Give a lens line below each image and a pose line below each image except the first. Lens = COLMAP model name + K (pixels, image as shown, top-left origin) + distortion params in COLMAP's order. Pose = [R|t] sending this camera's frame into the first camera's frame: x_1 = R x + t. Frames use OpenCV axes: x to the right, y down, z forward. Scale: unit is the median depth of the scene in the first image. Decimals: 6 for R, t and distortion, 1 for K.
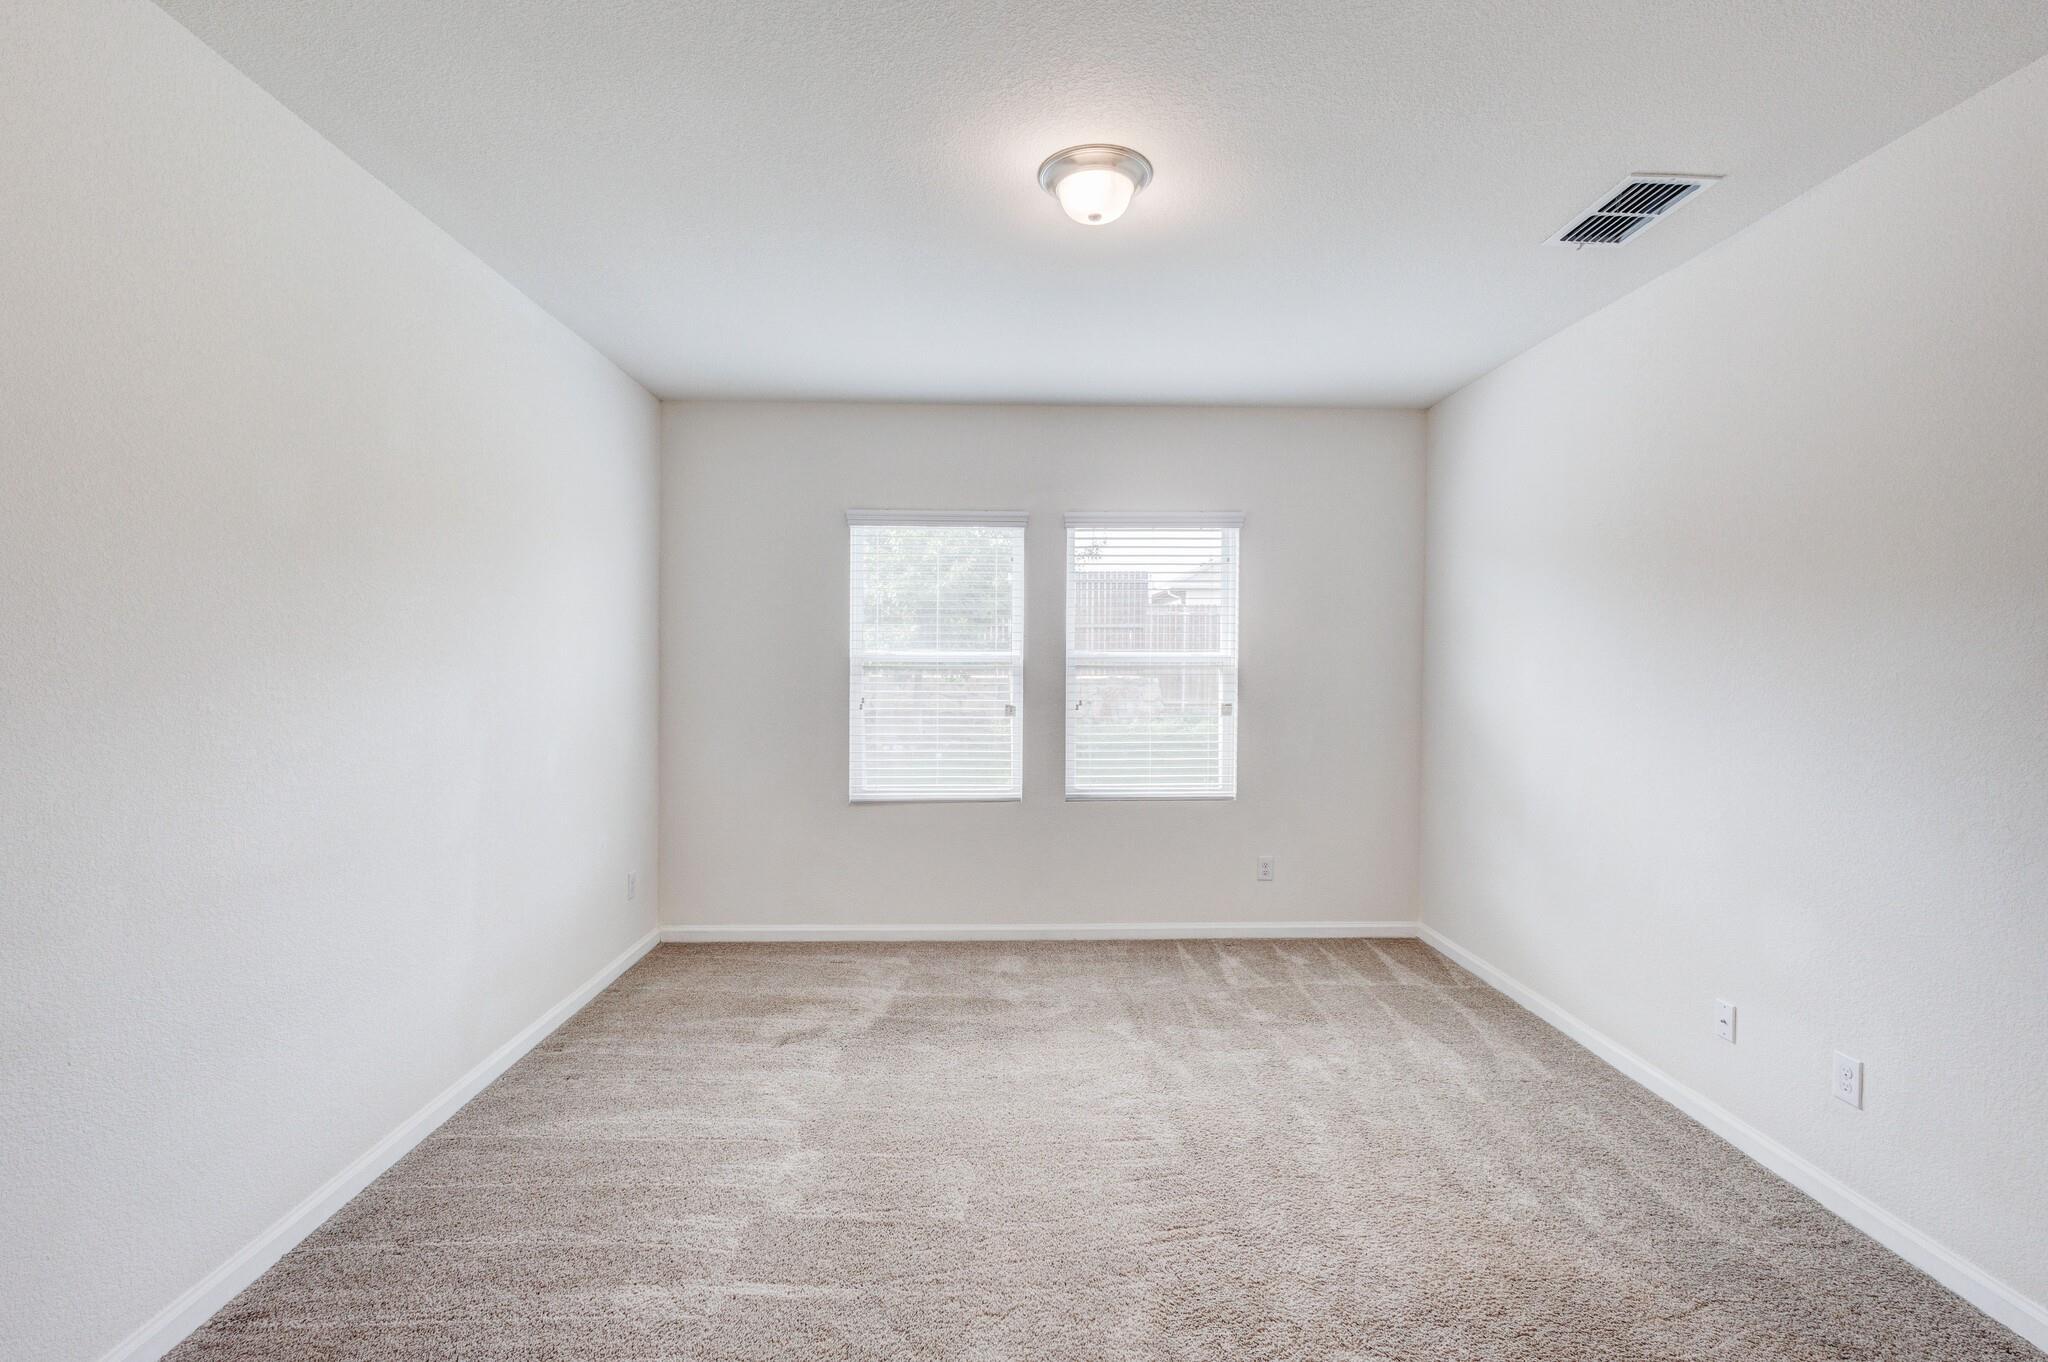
lens RADIAL K [[936.8, 0, 1024.0], [0, 936.8, 681.0], [0, 0, 1]] dist [0.007647, -0.000841]
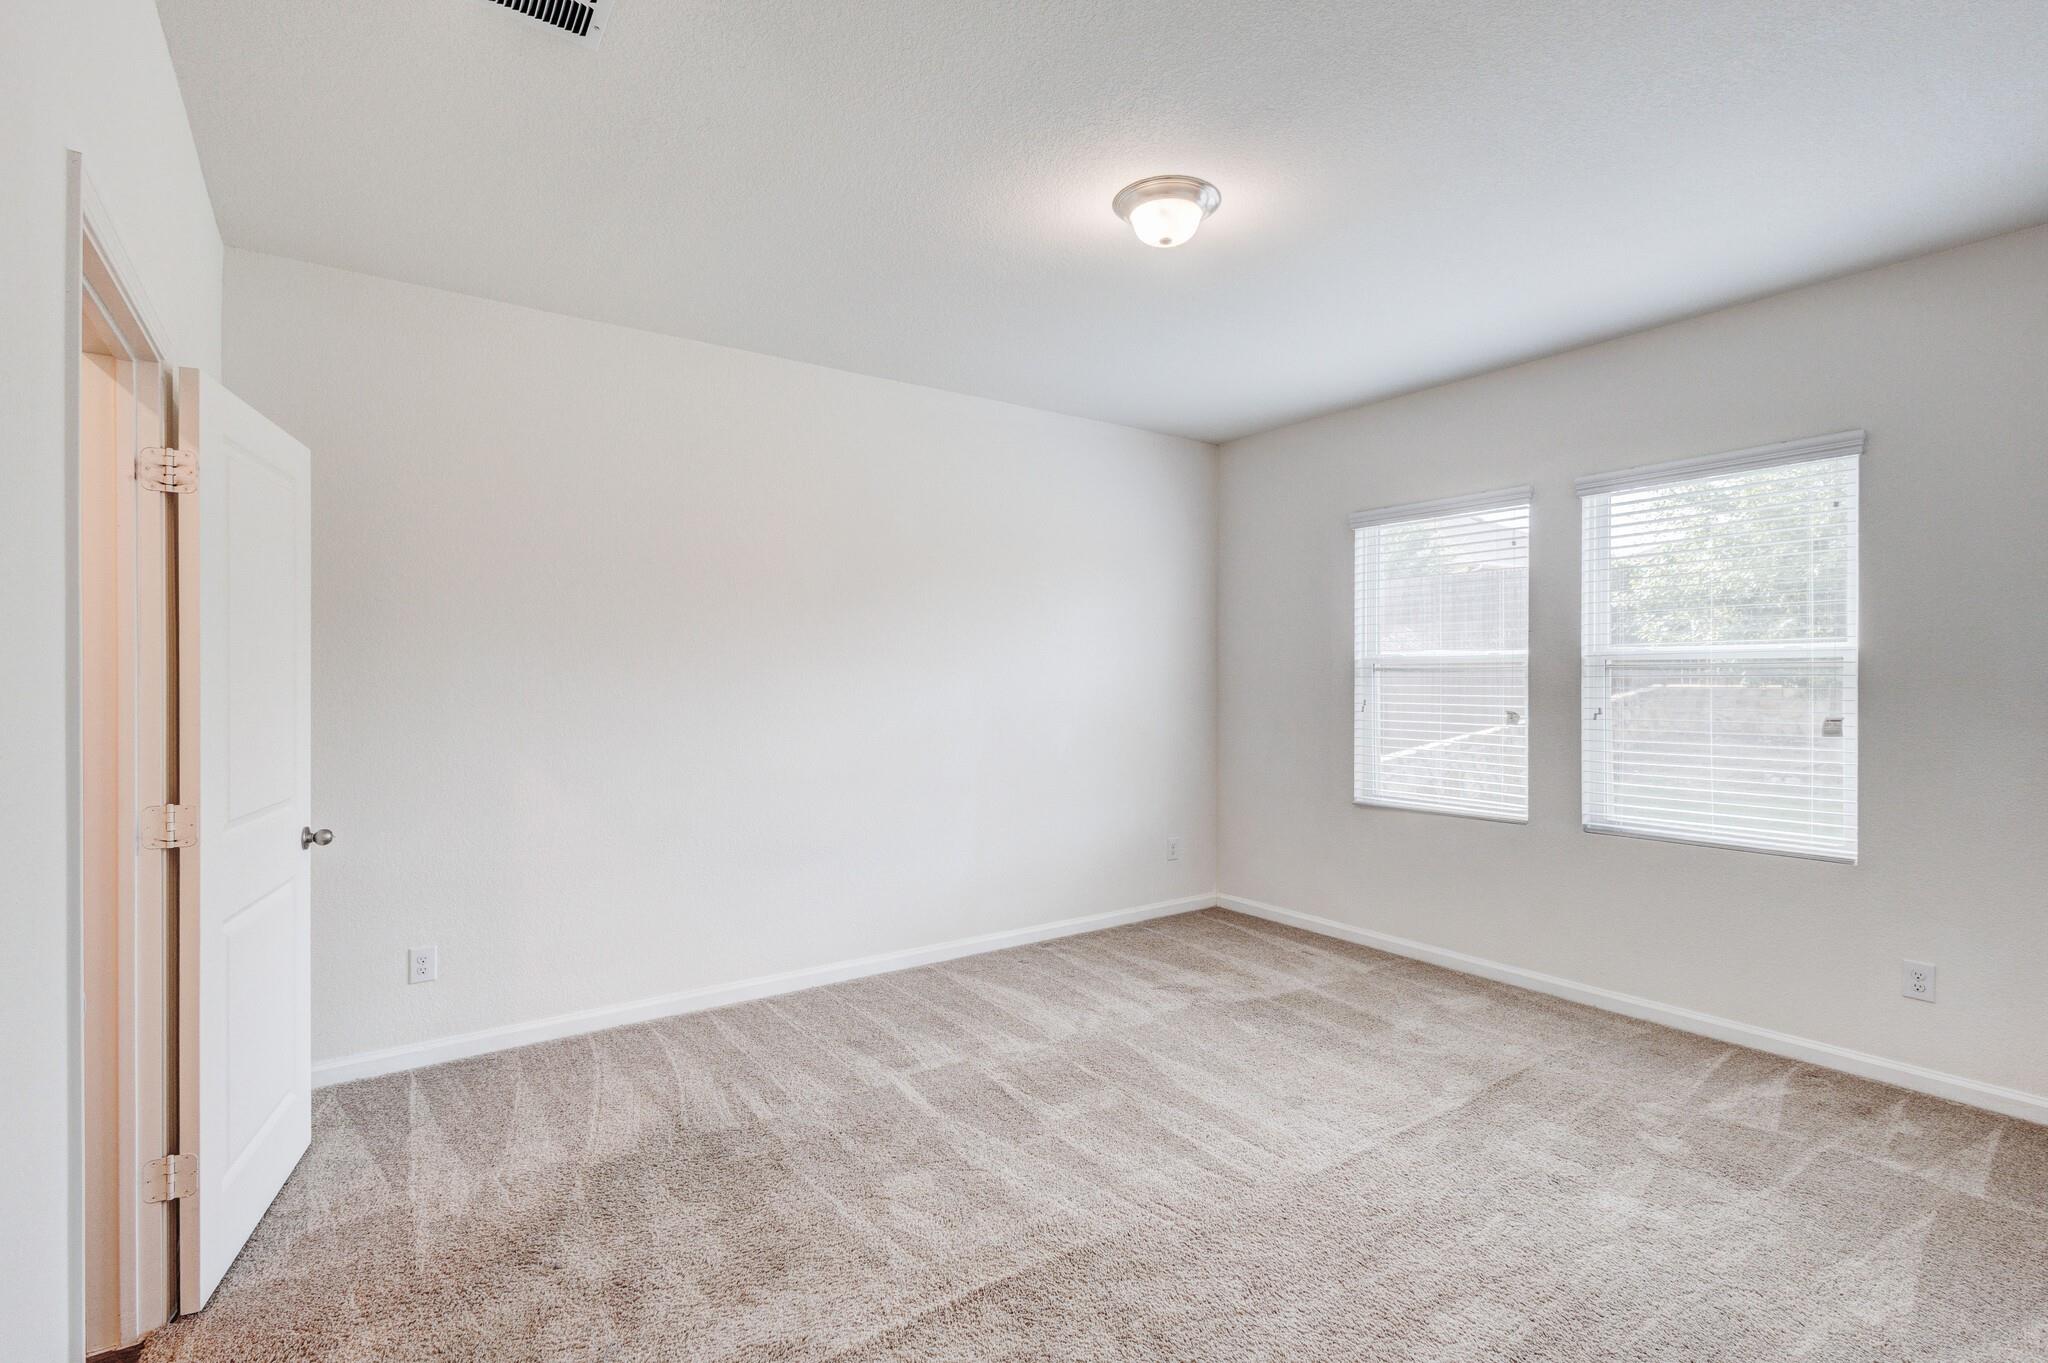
lens RADIAL K [[946.5, 0, 1033.4], [0, 946.5, 680.9], [0, 0, 1]] dist [0.002325, -0.000870]
pose [[0.556043, -0.001439, -0.831152, 0.496937], [-0.010802, 0.999902, -0.008958, 0.010861], [0.831083, 0.013959, 0.555973, 0.157952]]
